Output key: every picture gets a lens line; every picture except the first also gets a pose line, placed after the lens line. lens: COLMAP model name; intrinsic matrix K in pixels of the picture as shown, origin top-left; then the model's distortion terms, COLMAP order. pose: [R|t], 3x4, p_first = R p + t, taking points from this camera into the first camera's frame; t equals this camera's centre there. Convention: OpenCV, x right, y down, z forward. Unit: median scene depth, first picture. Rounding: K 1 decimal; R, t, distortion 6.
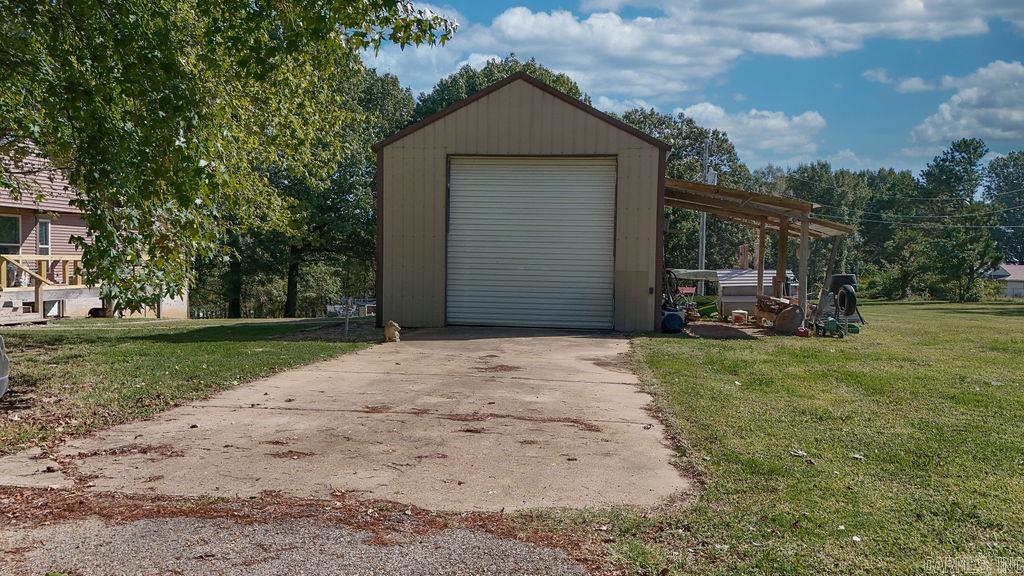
lens RADIAL K [[735.7, 0, 512.0], [0, 735.7, 288.0], [0, 0, 1]] dist [0.083837, 0.000413]
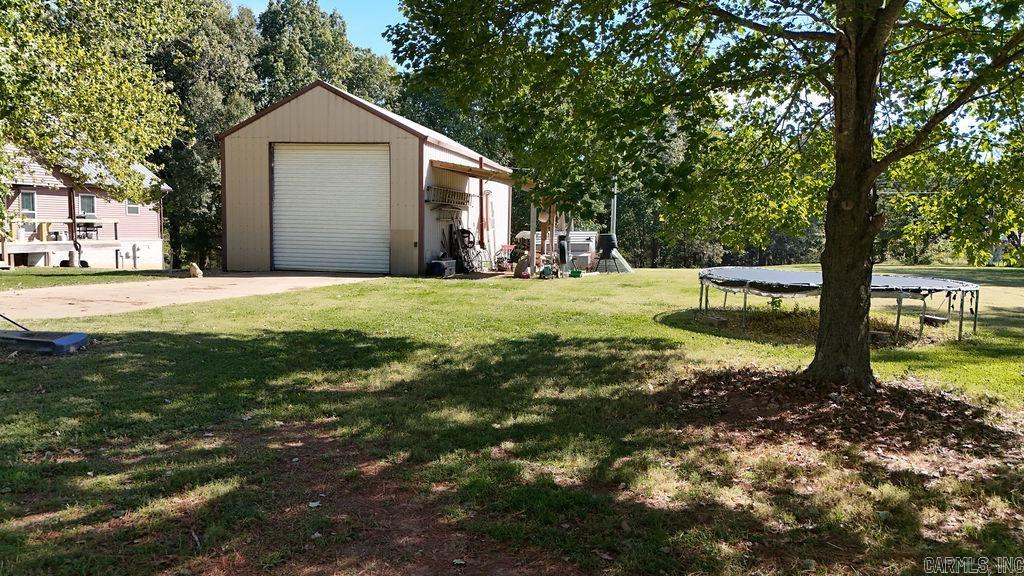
lens RADIAL K [[735.7, 0, 512.0], [0, 735.7, 288.0], [0, 0, 1]] dist [0.083837, 0.000413]
pose [[0.996379, 0.006126, -0.084797, 0.380212], [-0.002398, 0.999029, 0.043985, 0.018833], [0.084985, -0.043623, 0.995427, -0.261873]]
